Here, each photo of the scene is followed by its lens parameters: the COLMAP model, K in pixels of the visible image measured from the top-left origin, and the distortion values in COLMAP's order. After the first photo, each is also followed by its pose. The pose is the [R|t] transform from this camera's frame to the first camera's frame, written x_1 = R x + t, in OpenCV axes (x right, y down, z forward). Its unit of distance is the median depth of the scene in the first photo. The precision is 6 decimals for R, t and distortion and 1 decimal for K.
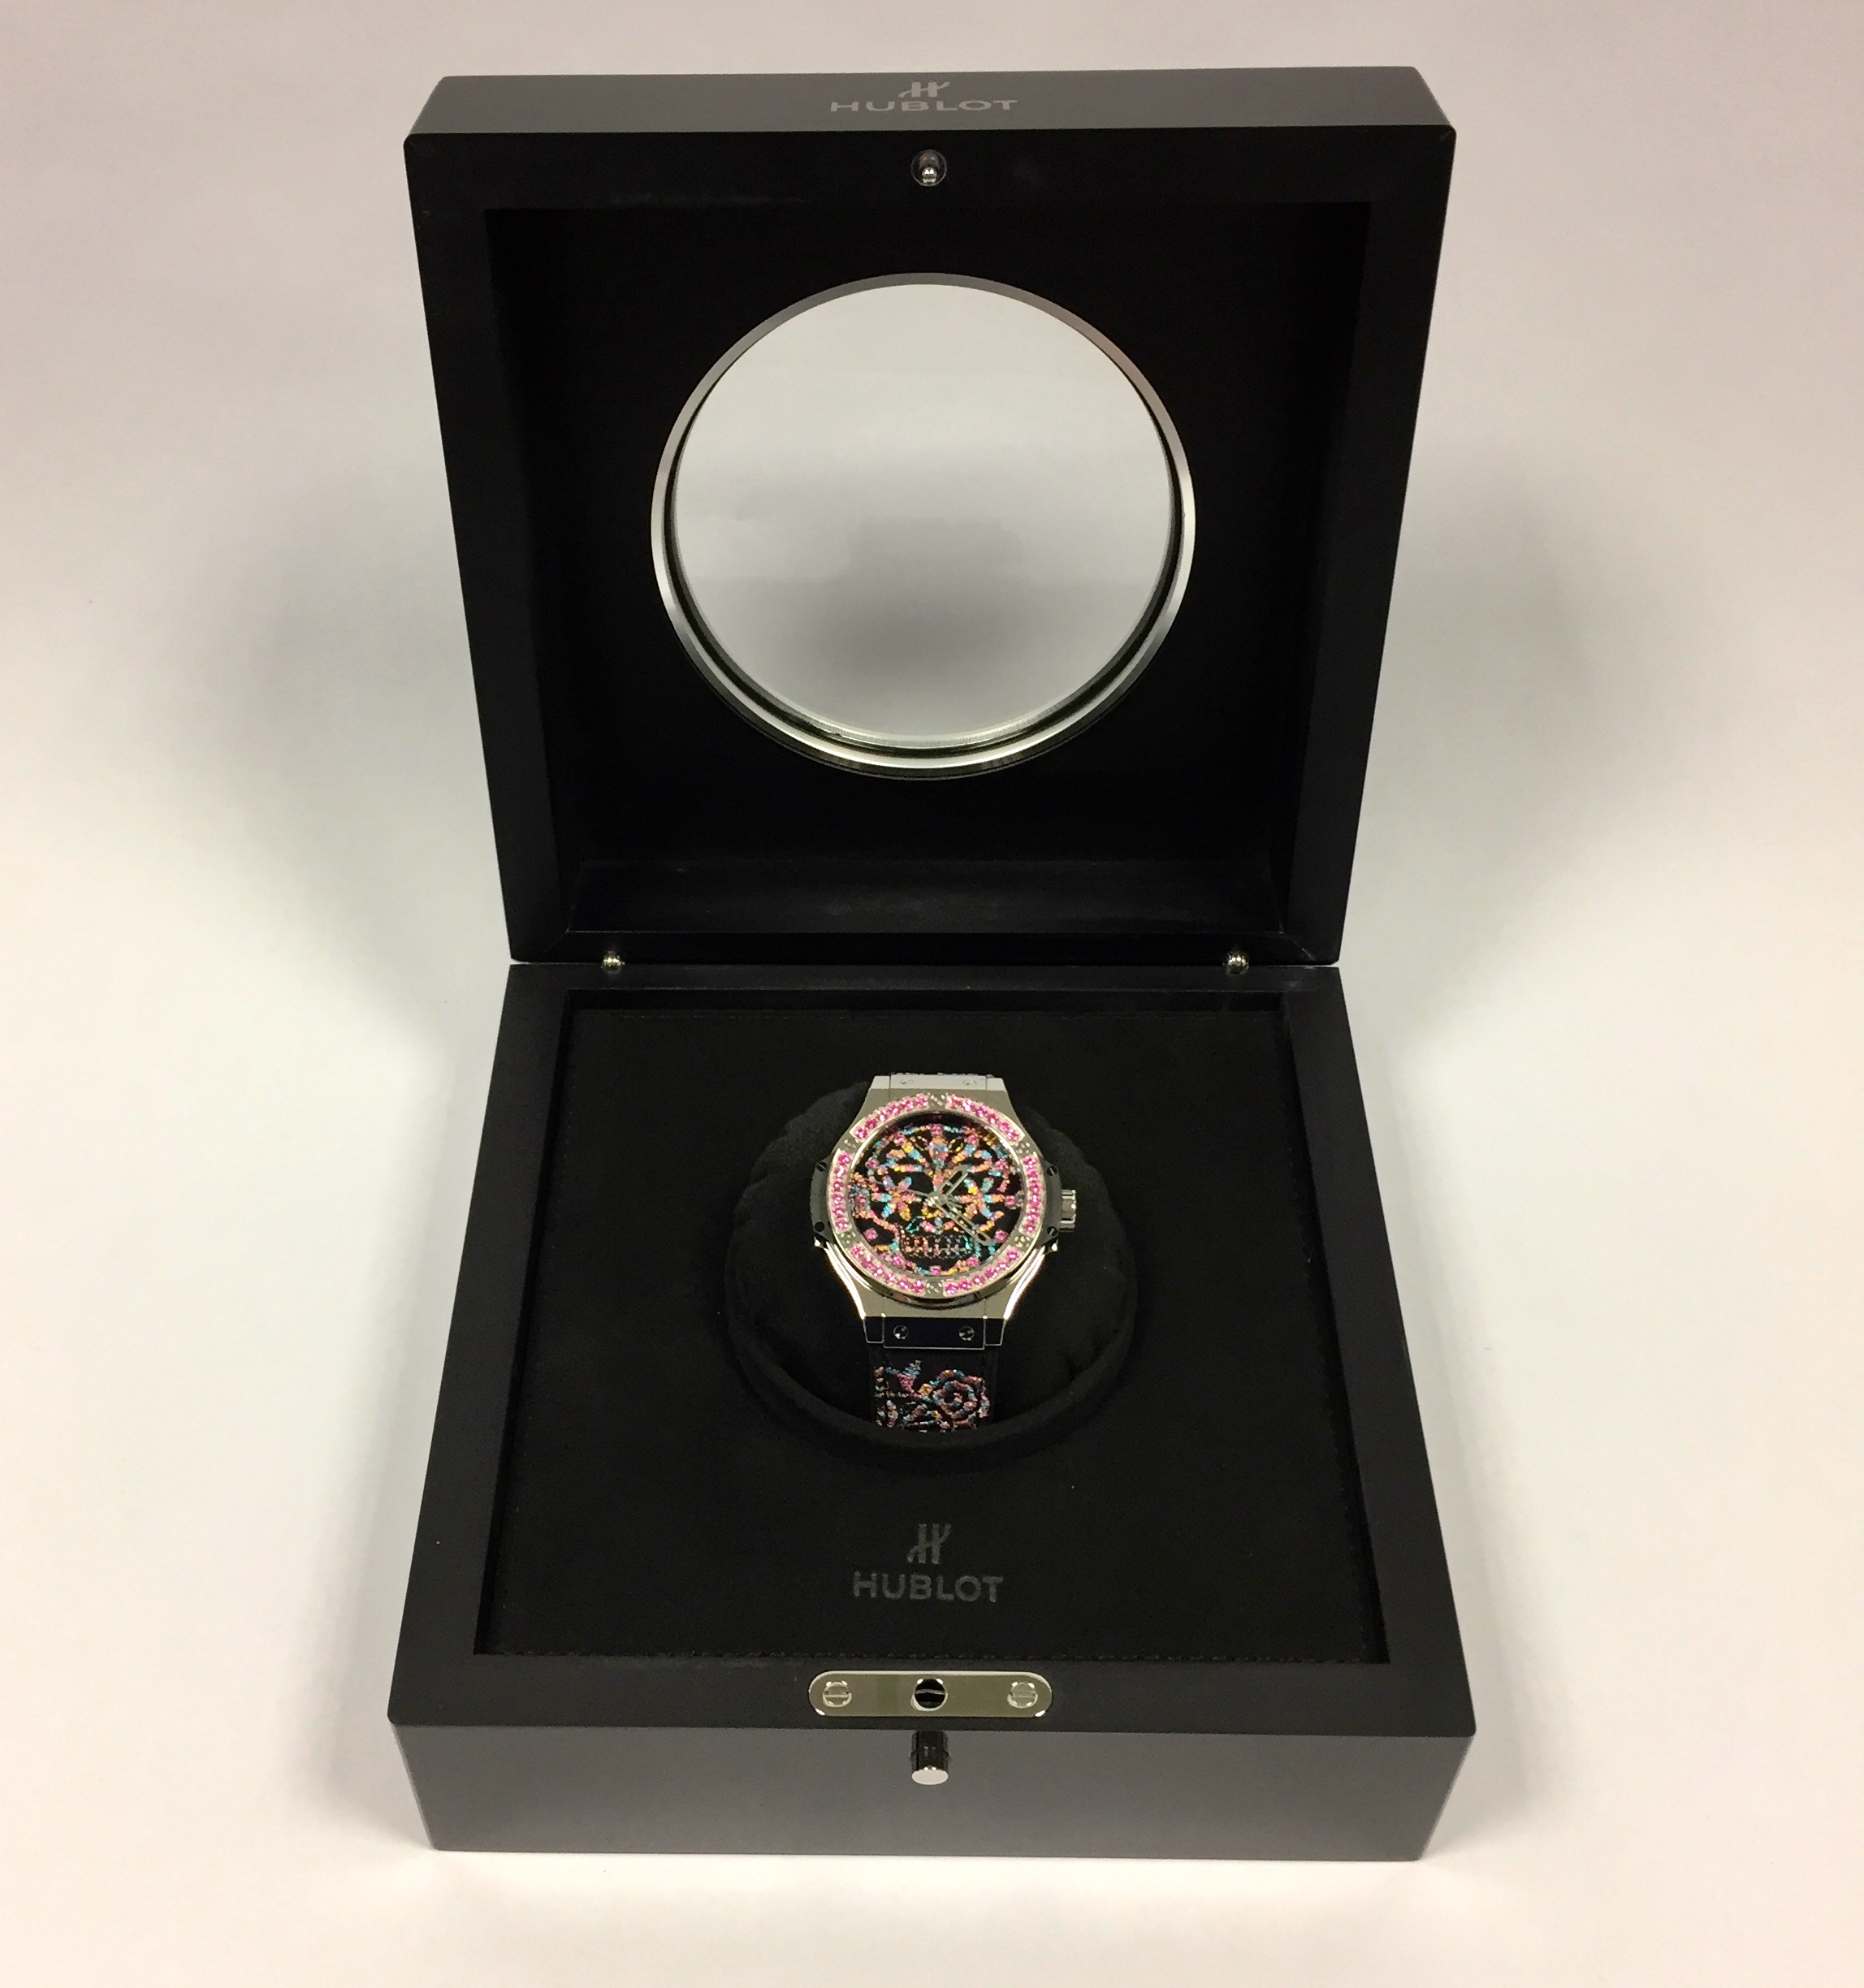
lens RADIAL K [[2332.7, 0, 876.8], [0, 2332.7, 986.1], [0, 0, 1]] dist [0.058164, -0.000927]
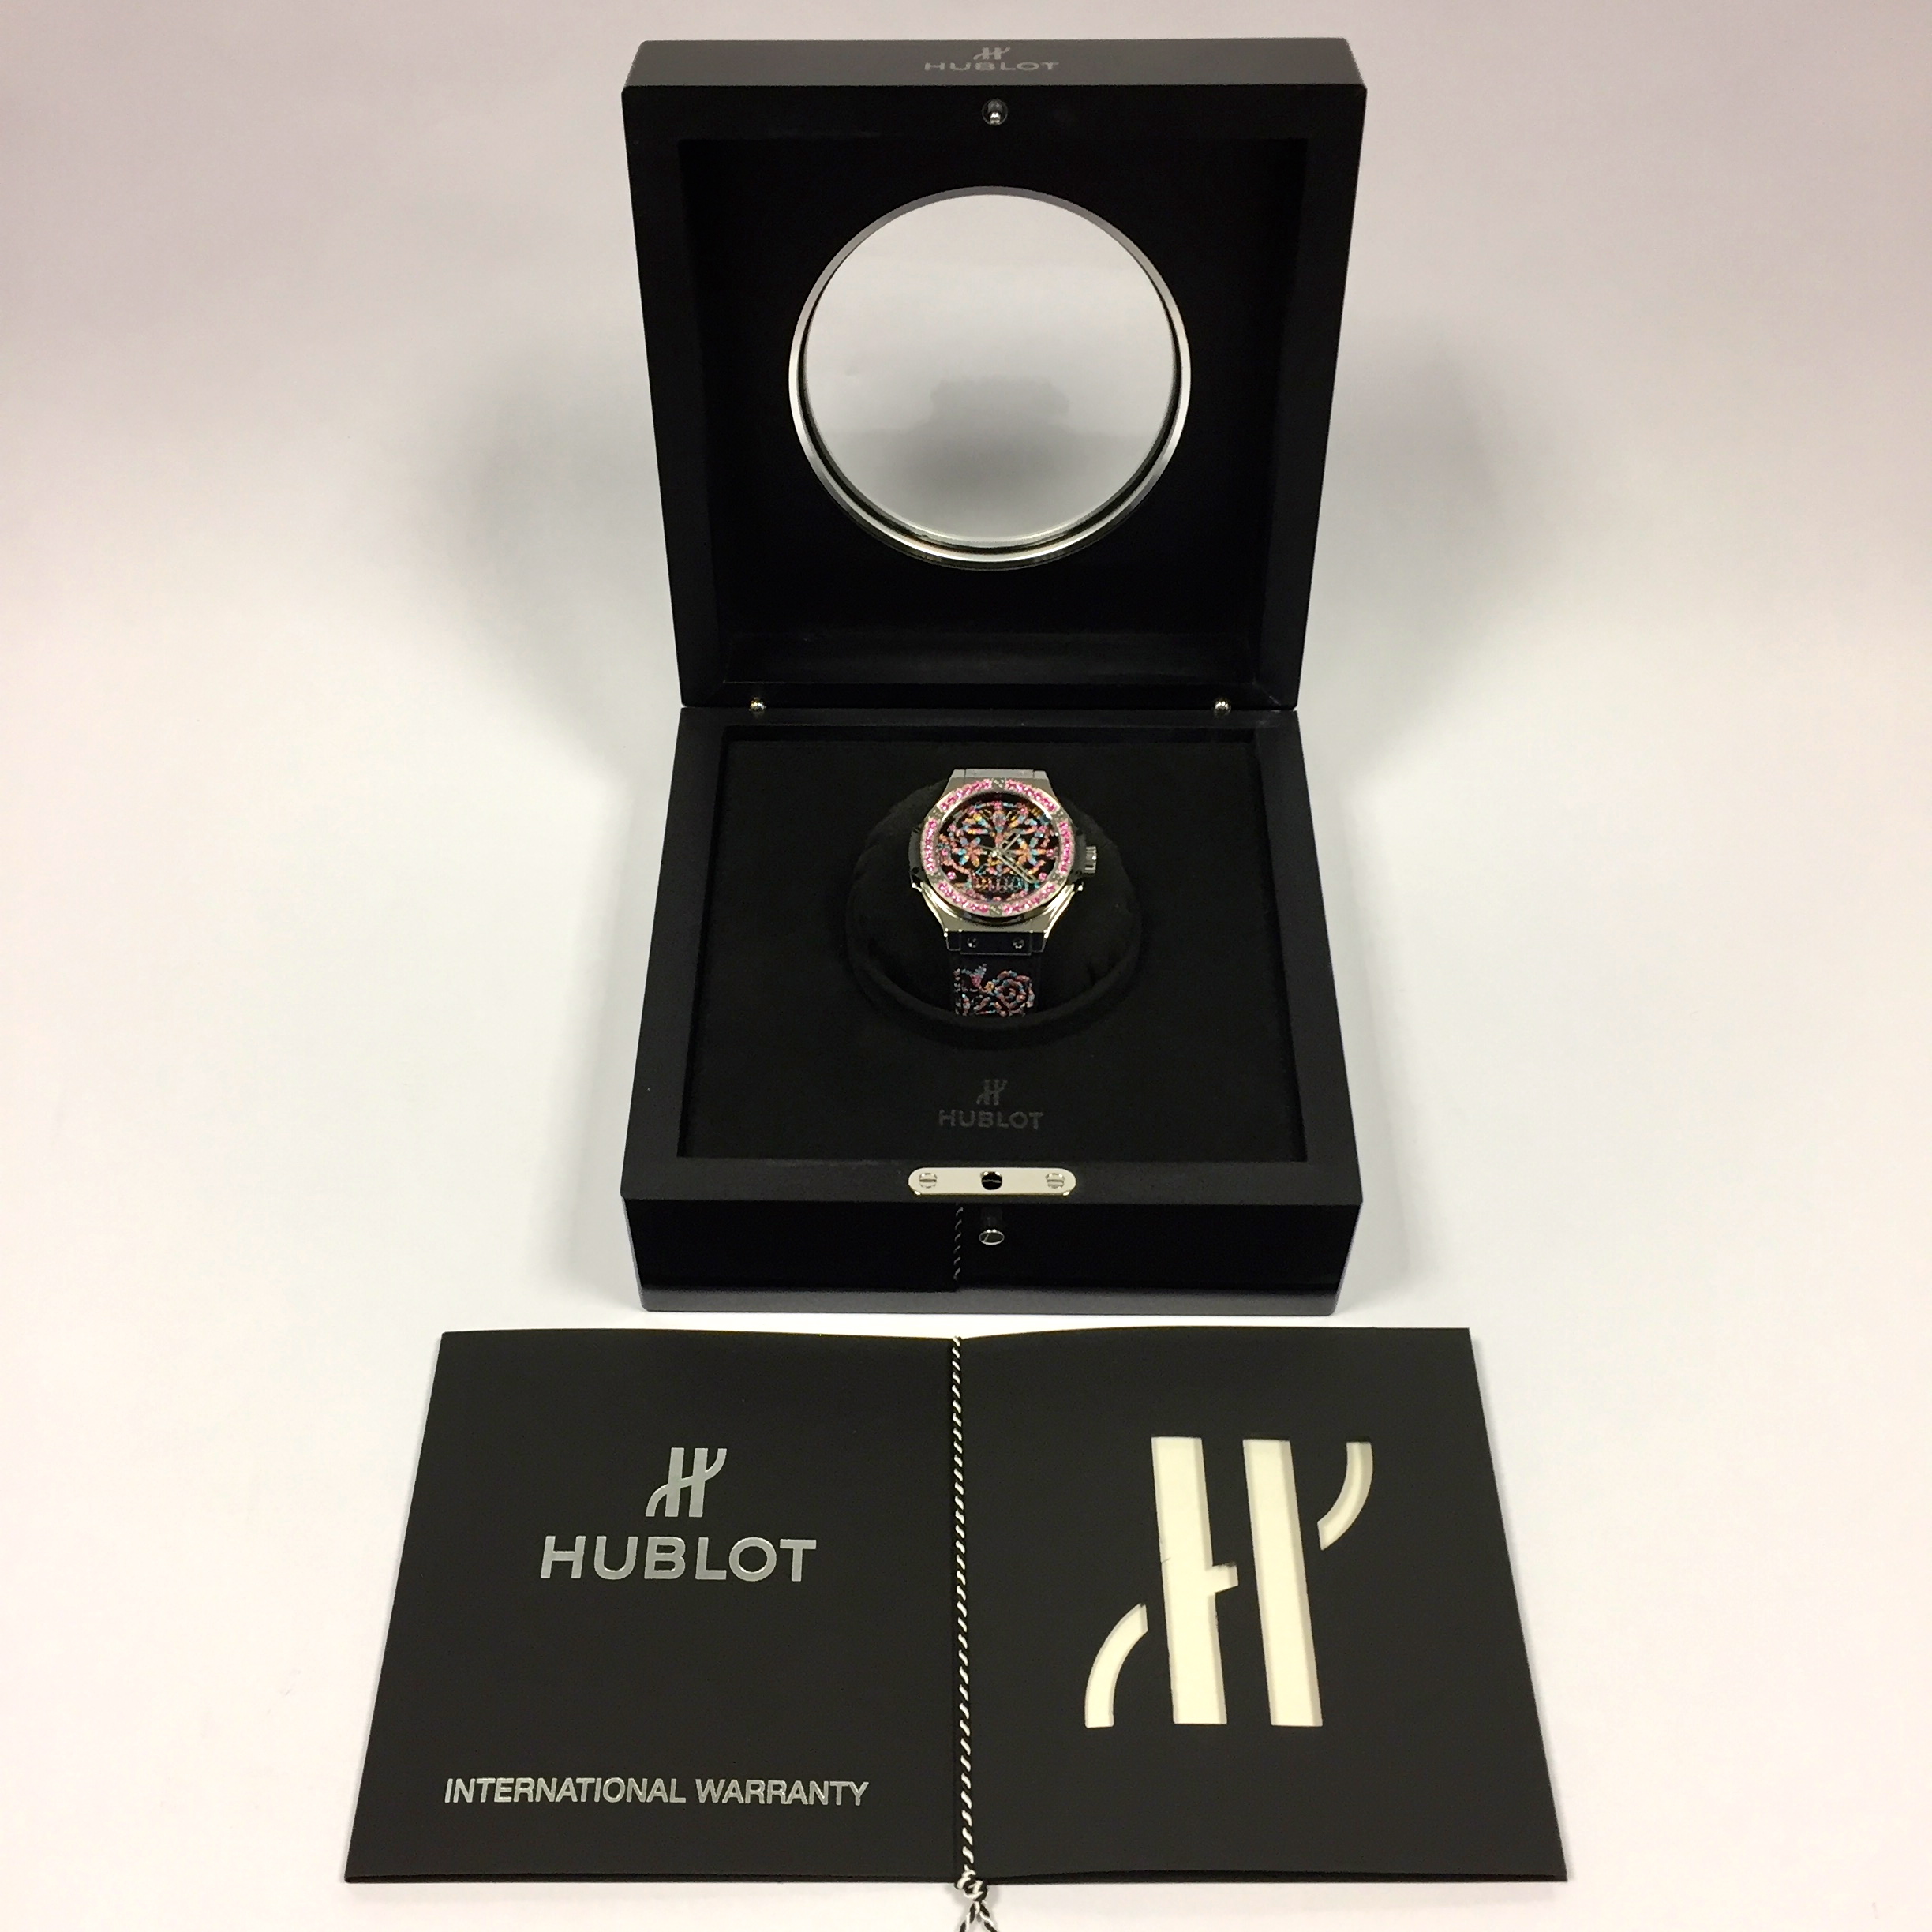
lens RADIAL K [[2275.0, 0, 966.0], [0, 2275.0, 966.0], [0, 0, 1]] dist [0.057539, 0.007474]
pose [[0.999951, 0.002446, 0.009593, -0.006838], [-0.002831, 0.999184, 0.040298, 0.104392], [-0.009487, -0.040323, 0.999142, -0.381844]]
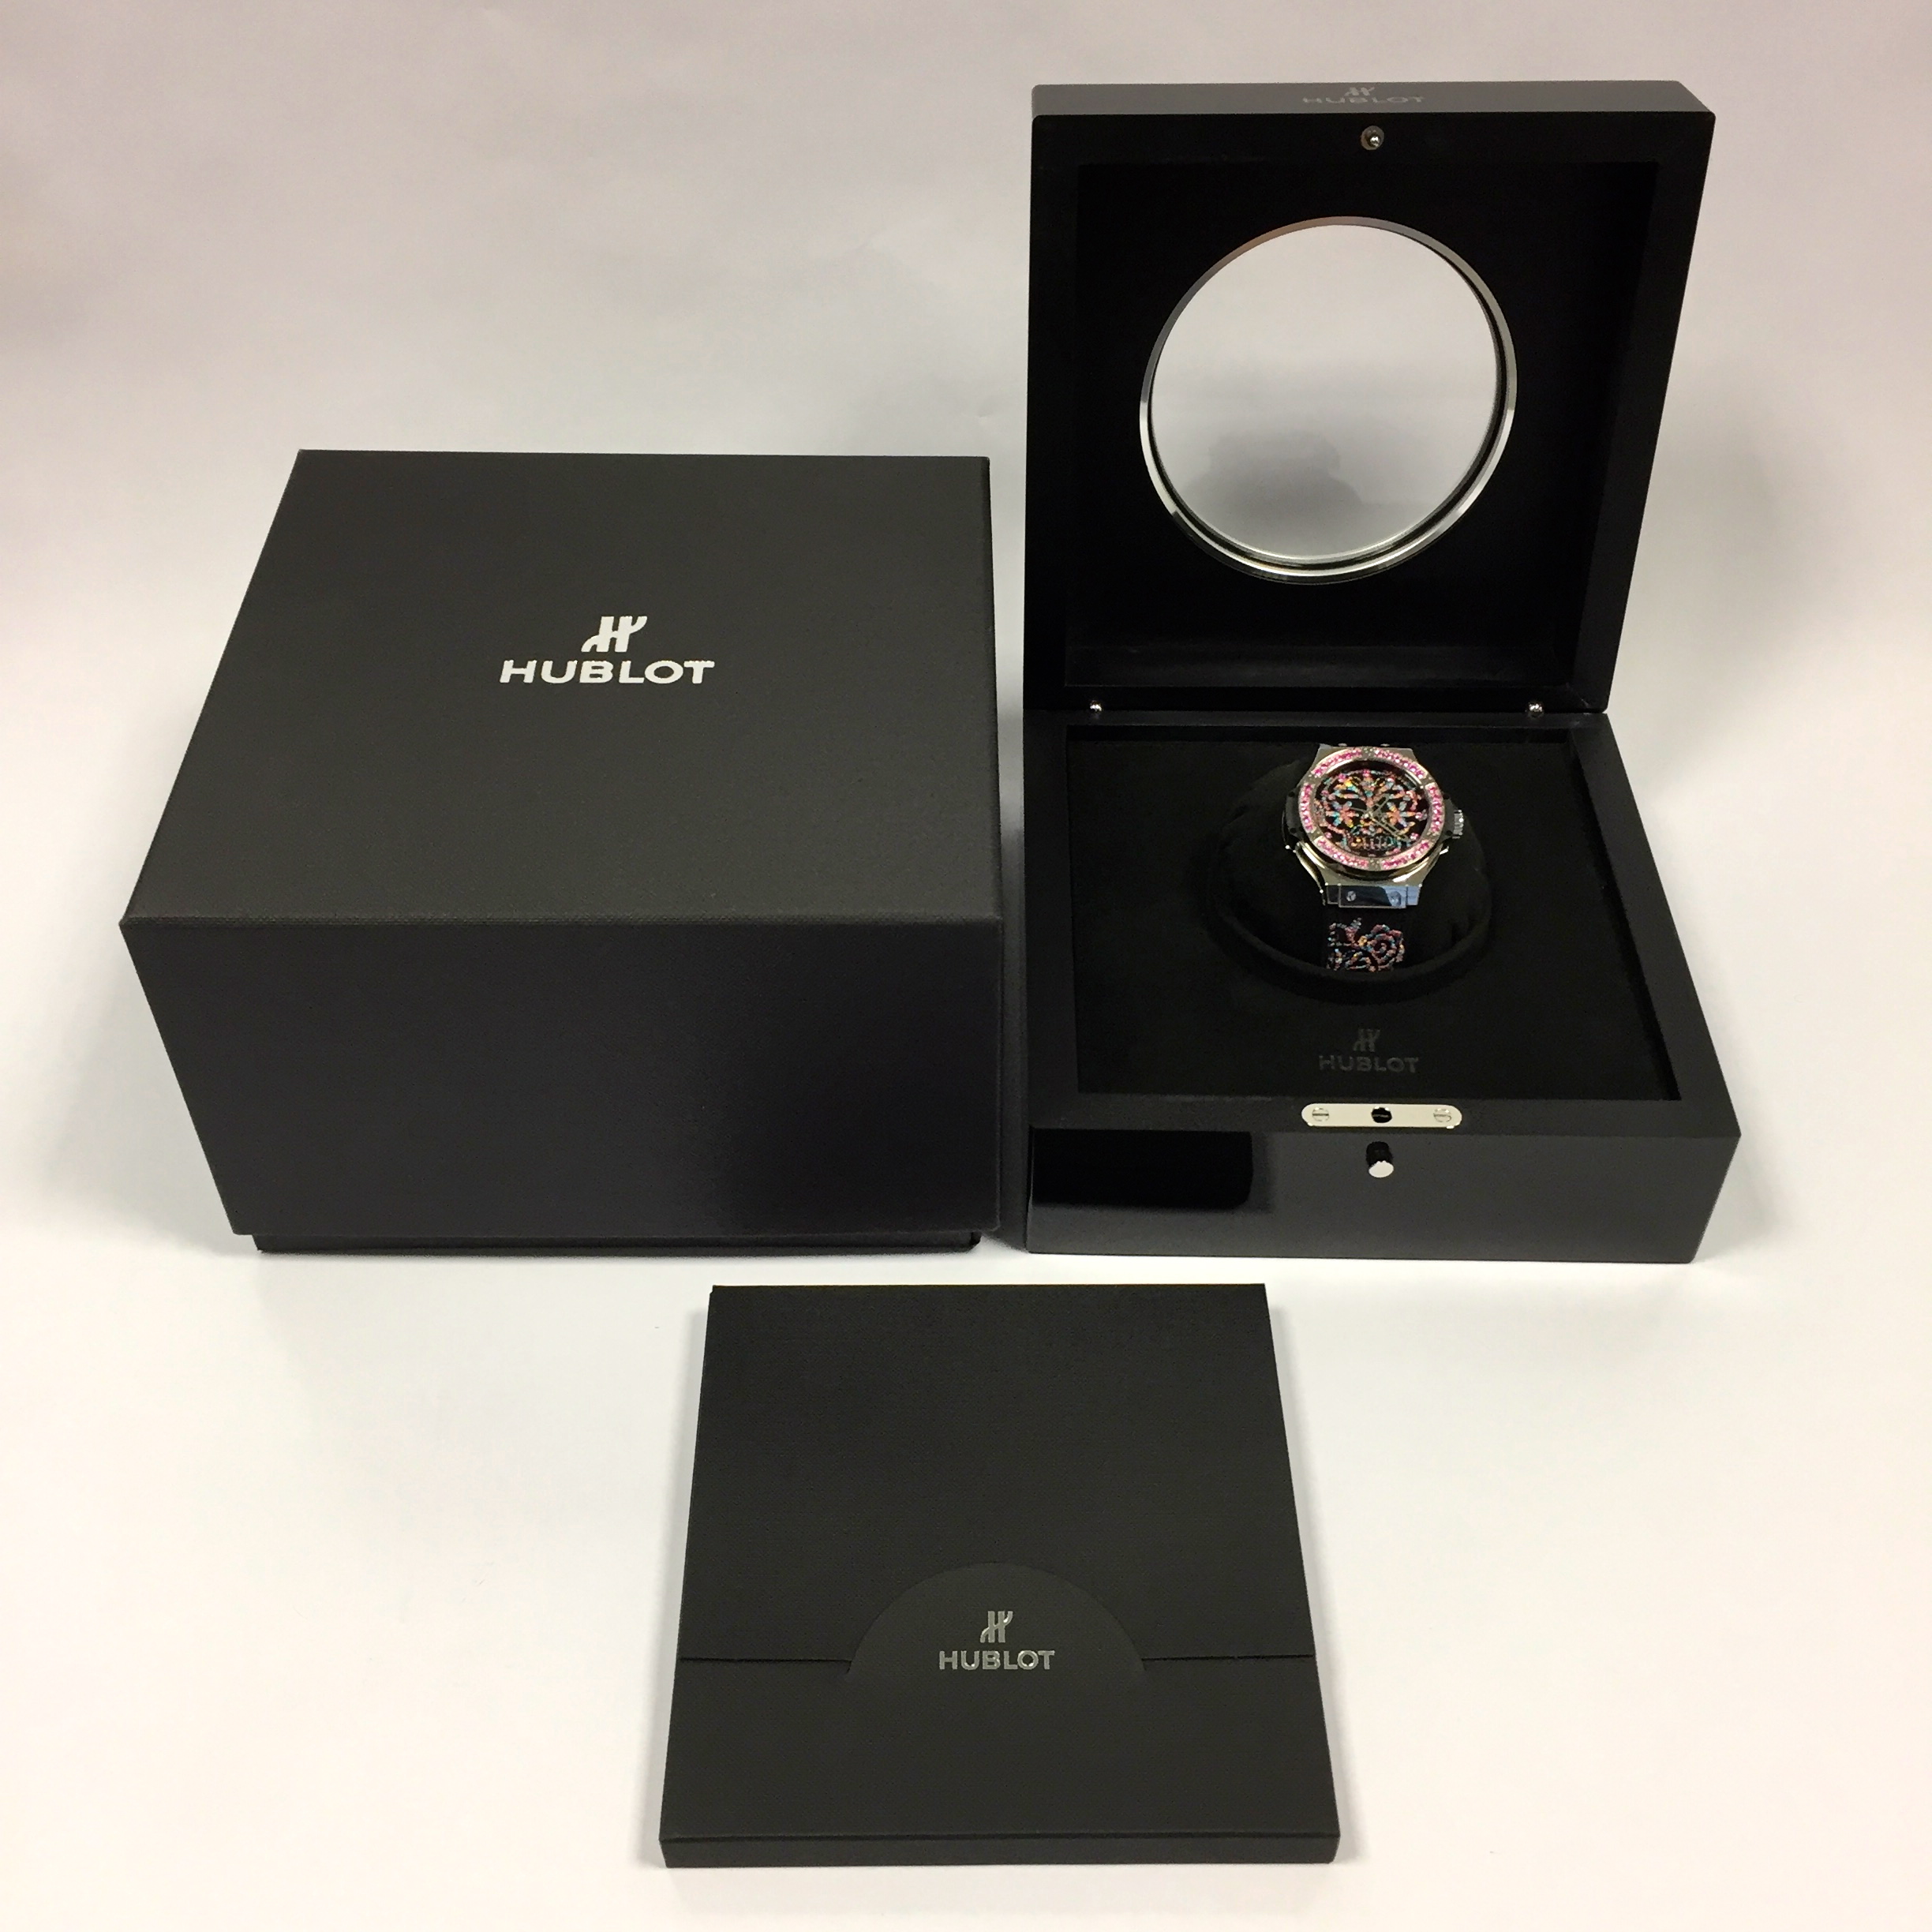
lens RADIAL K [[2275.0, 0, 966.0], [0, 2275.0, 966.0], [0, 0, 1]] dist [0.057539, 0.007474]
pose [[0.999943, 0.006921, 0.008151, -0.245219], [-0.006482, 0.998588, -0.052731, 0.267241], [-0.008504, 0.052675, 0.998575, -0.459253]]
